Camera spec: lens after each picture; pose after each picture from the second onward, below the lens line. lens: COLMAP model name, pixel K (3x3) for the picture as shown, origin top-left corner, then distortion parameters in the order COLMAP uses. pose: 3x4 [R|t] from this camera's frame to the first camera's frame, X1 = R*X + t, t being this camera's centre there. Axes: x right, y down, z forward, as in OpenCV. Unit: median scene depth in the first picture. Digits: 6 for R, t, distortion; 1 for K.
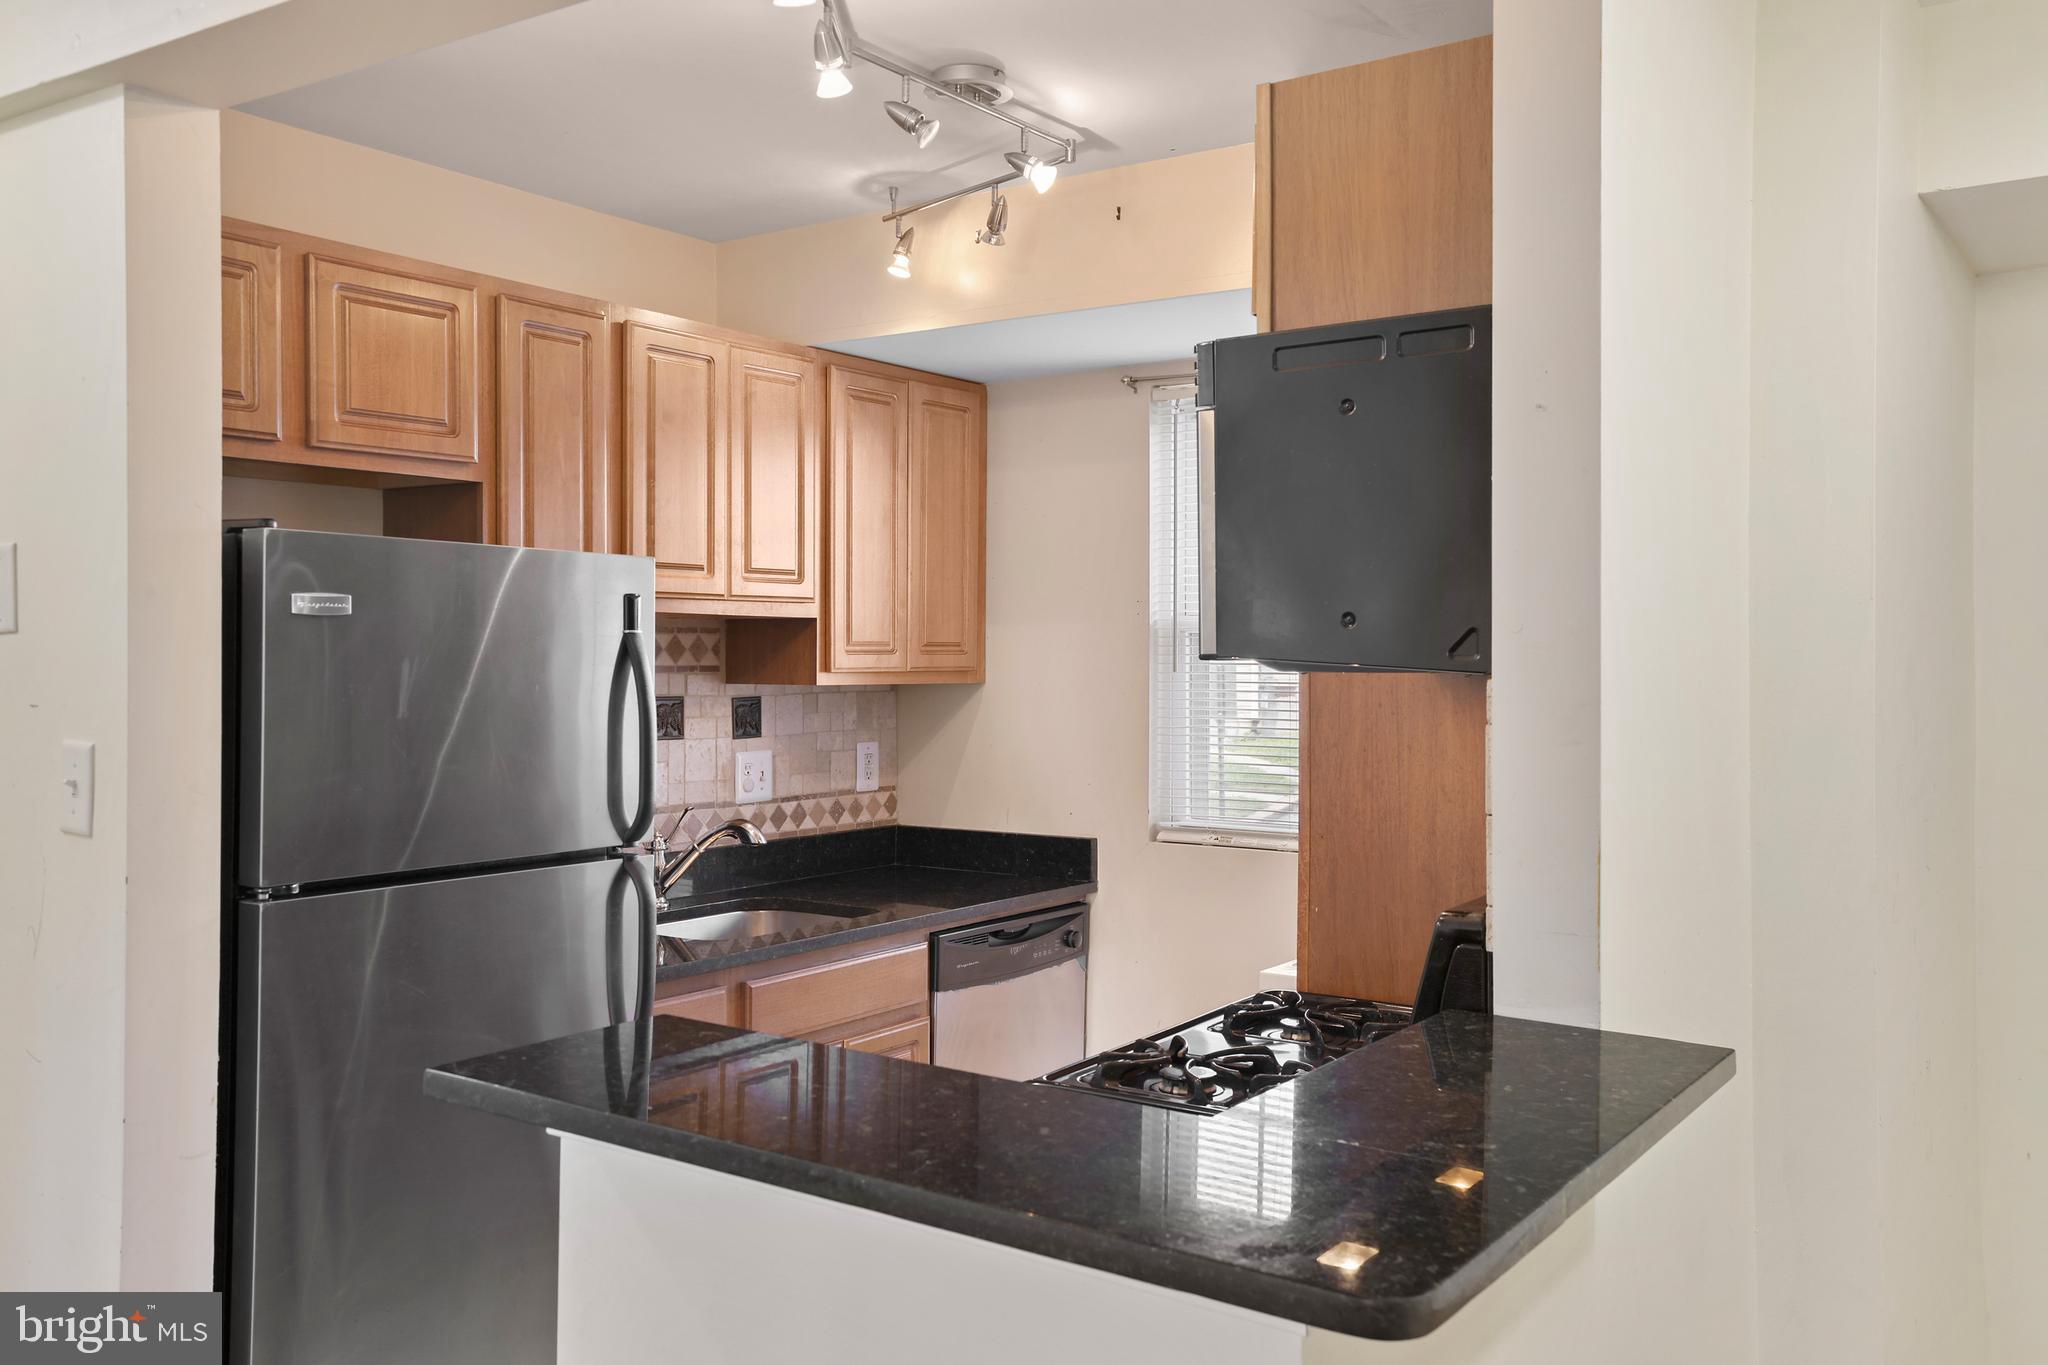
lens RADIAL K [[1741.8, 0, 1006.9], [0, 1741.8, 661.1], [0, 0, 1]] dist [0.031368, 0.012607]
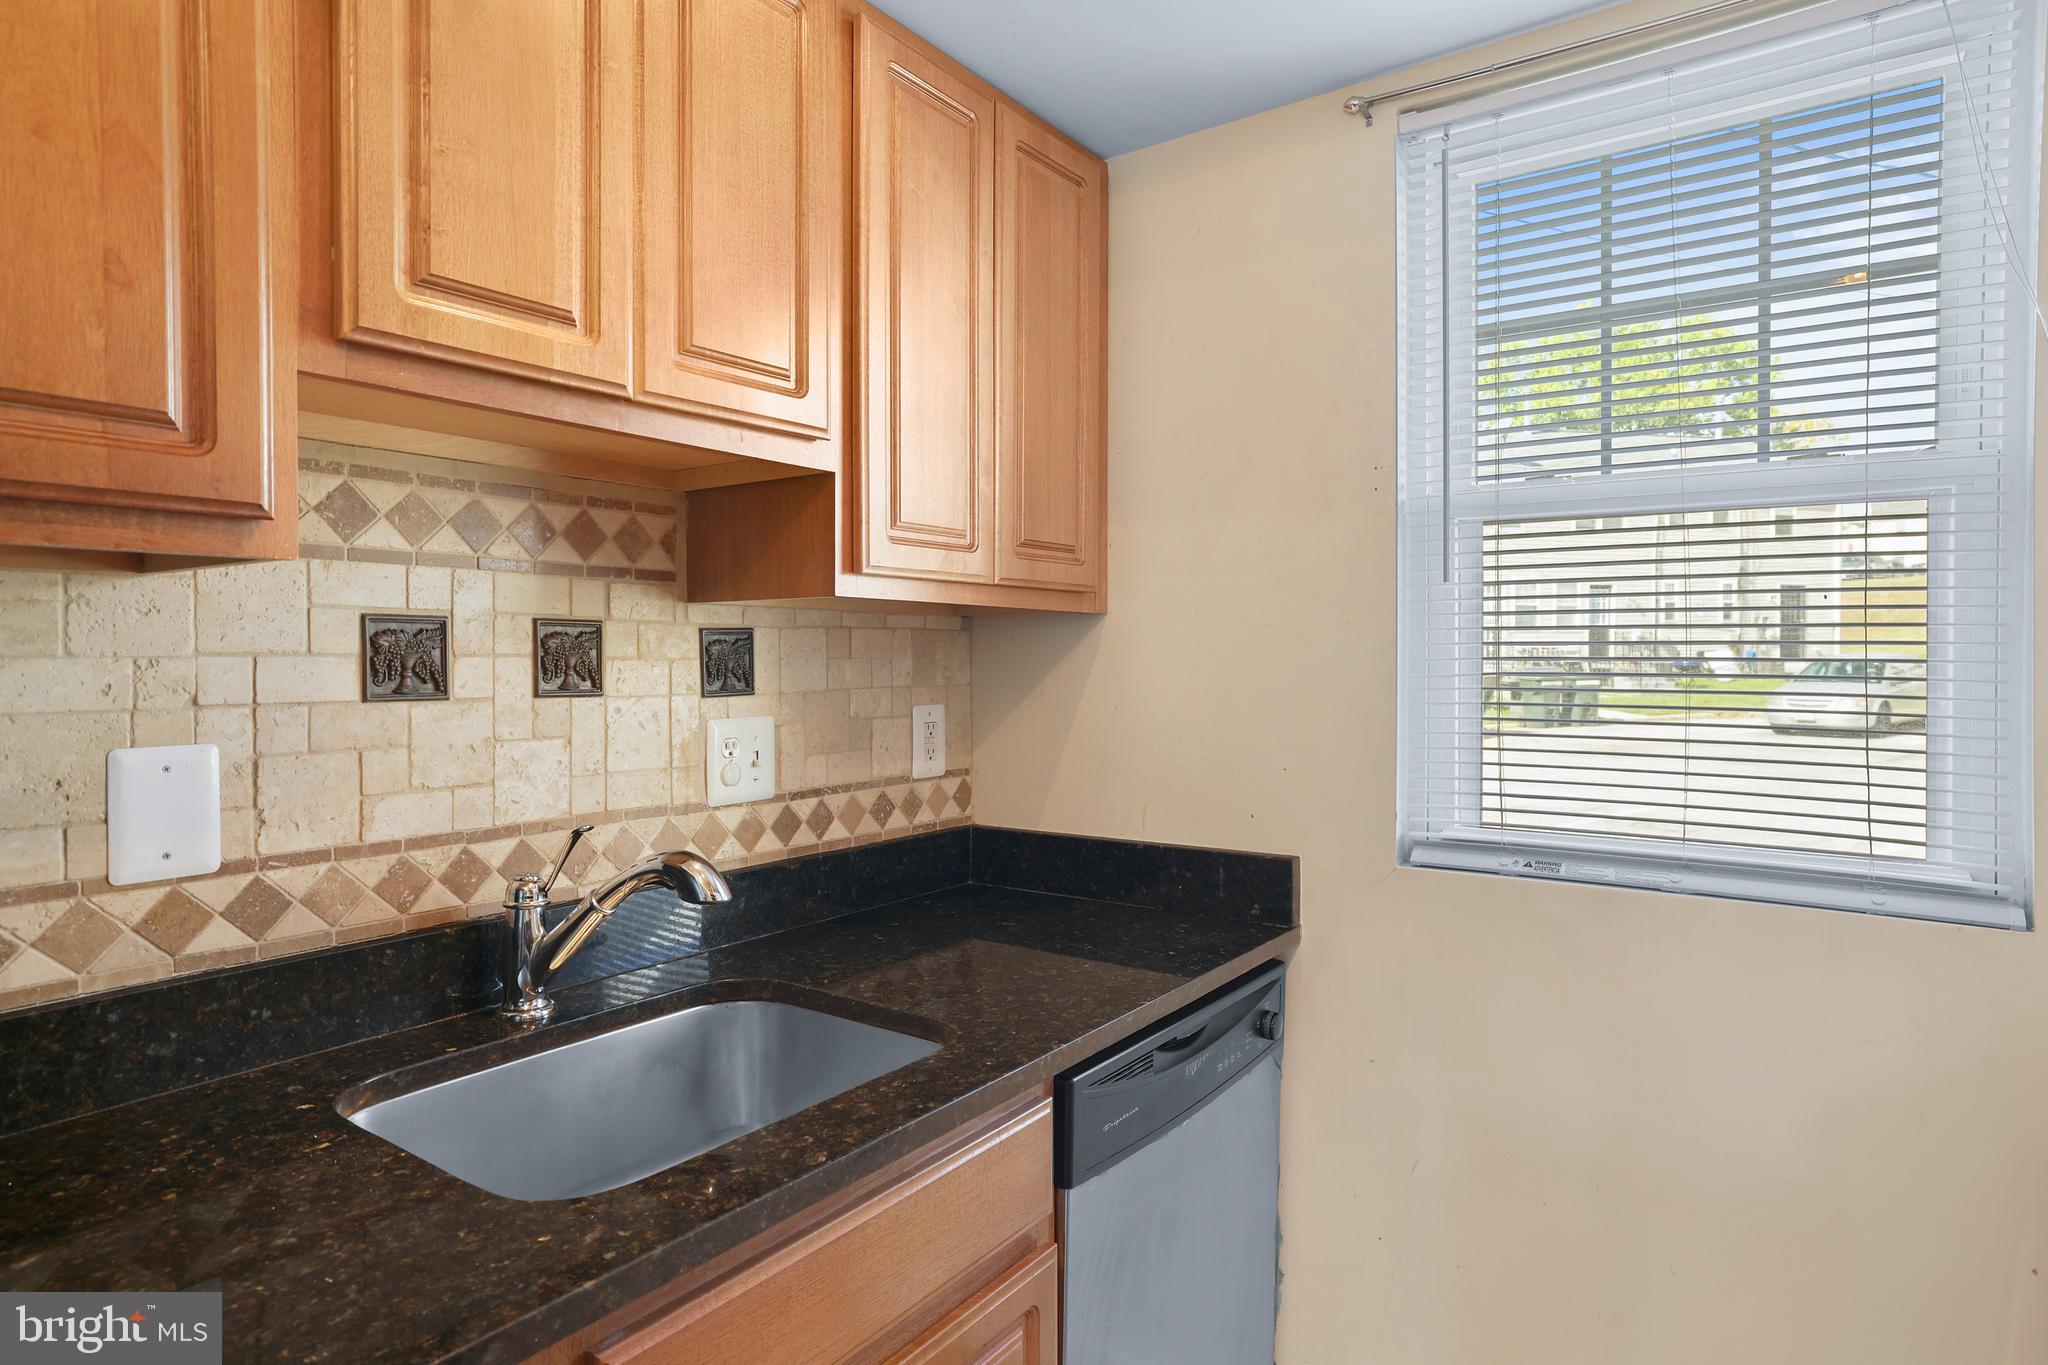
lens RADIAL K [[1143.6, 0, 1019.7], [0, 1143.6, 666.5], [0, 0, 1]] dist [-0.018562, 0.021501]
pose [[0.999992, -0.003607, 0.001488, -0.051570], [0.003601, 0.999986, 0.003922, 0.034212], [-0.001502, -0.003917, 0.999991, 0.634085]]
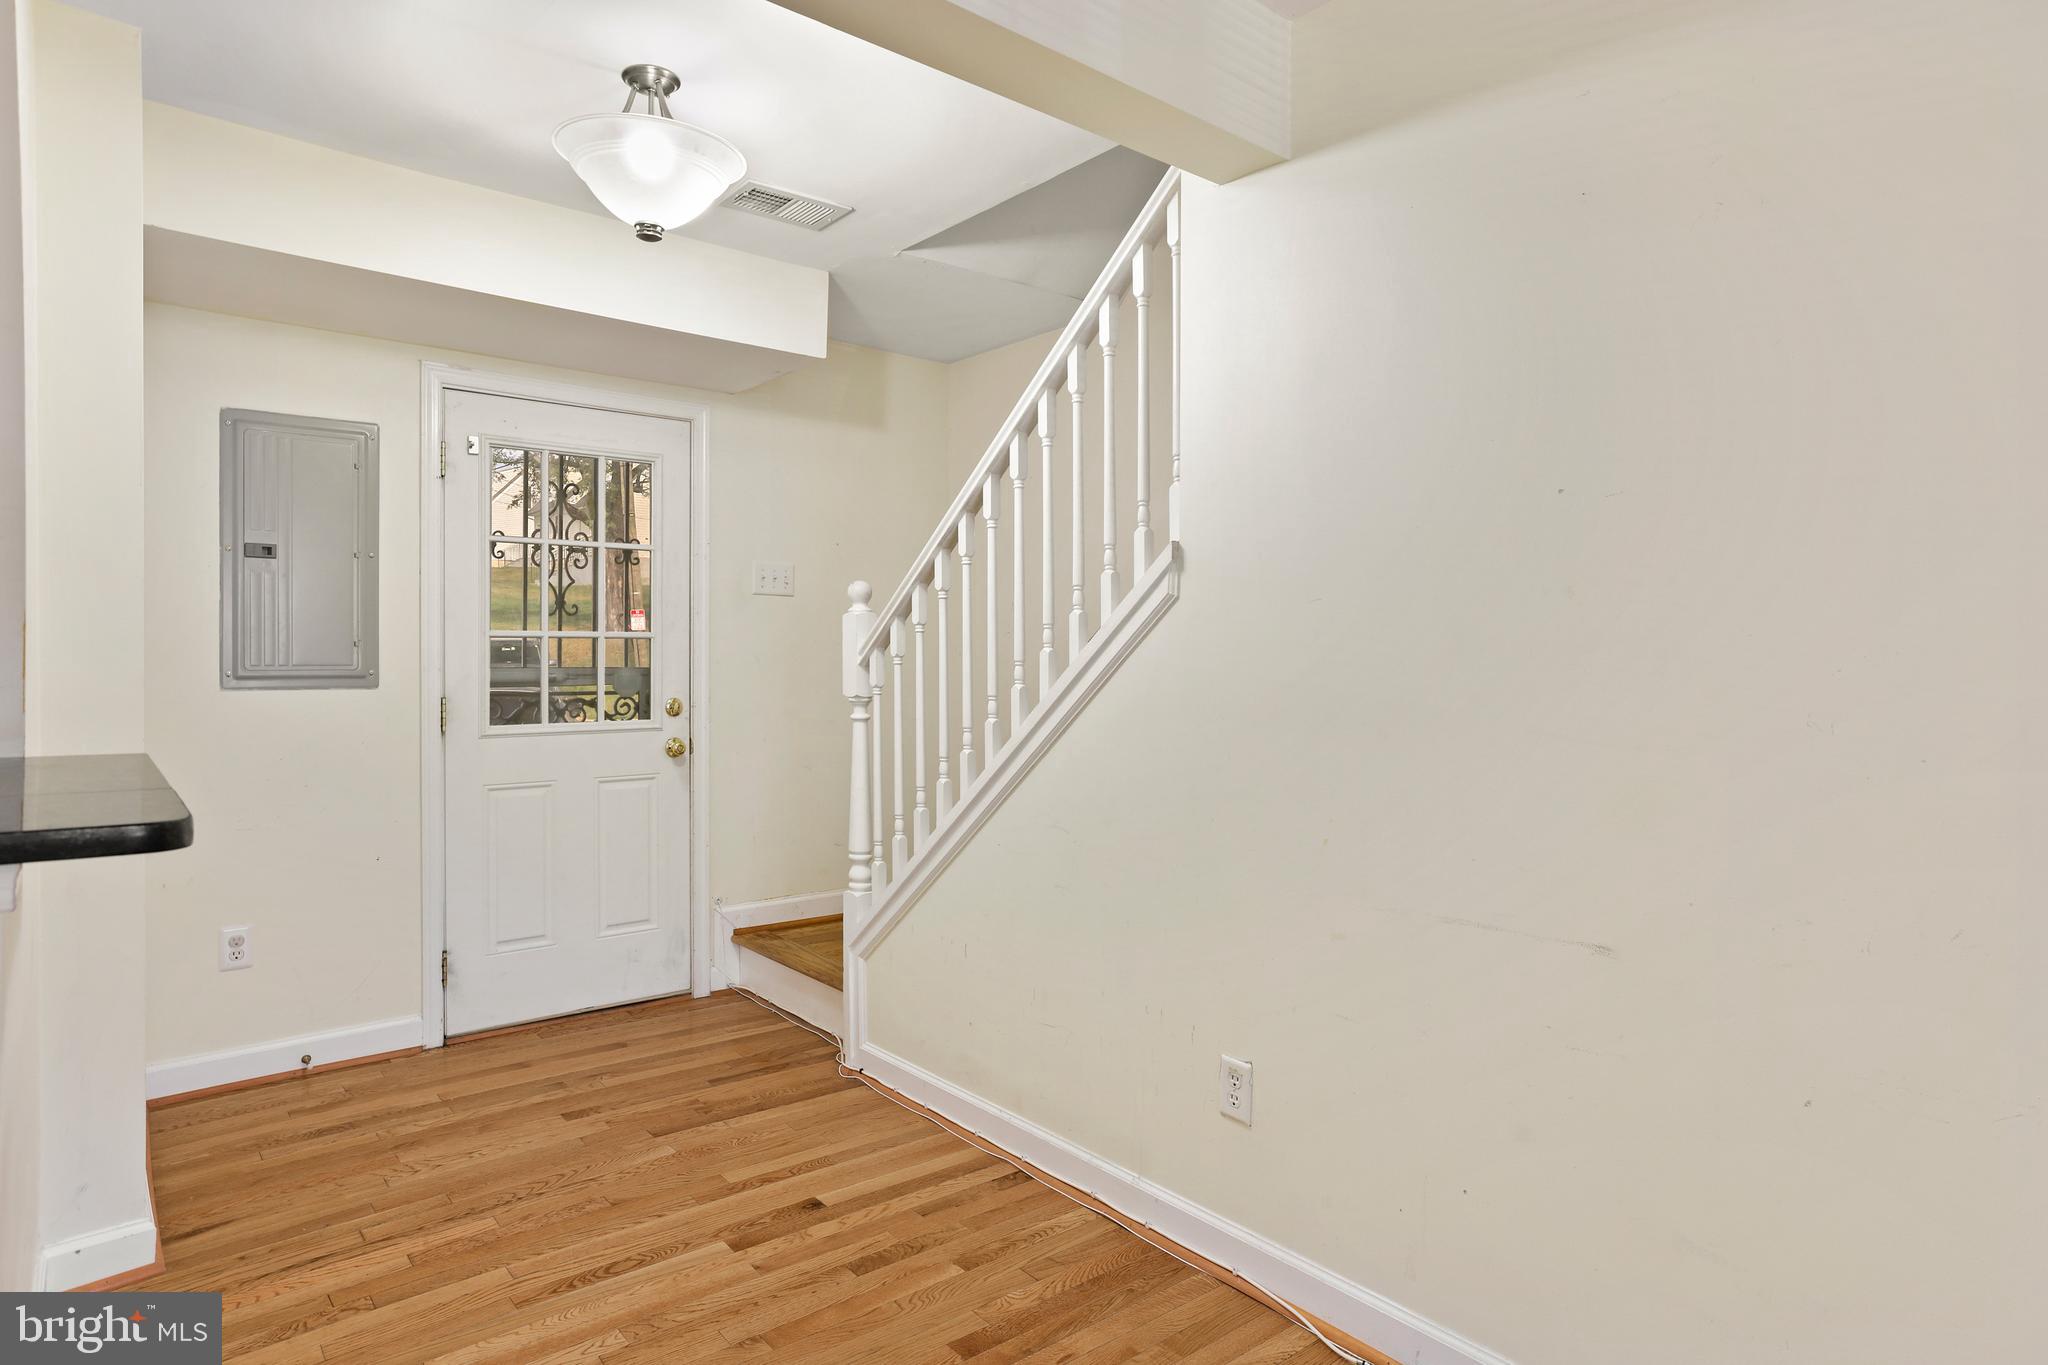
lens RADIAL K [[1143.6, 0, 1024.6], [0, 1143.6, 666.4], [0, 0, 1]] dist [-0.018562, 0.021501]
pose [[0.262742, -0.008483, 0.964829, -0.136686], [0.001581, 0.999964, 0.008362, 0.064312], [-0.964865, -0.000672, 0.262746, 0.025322]]
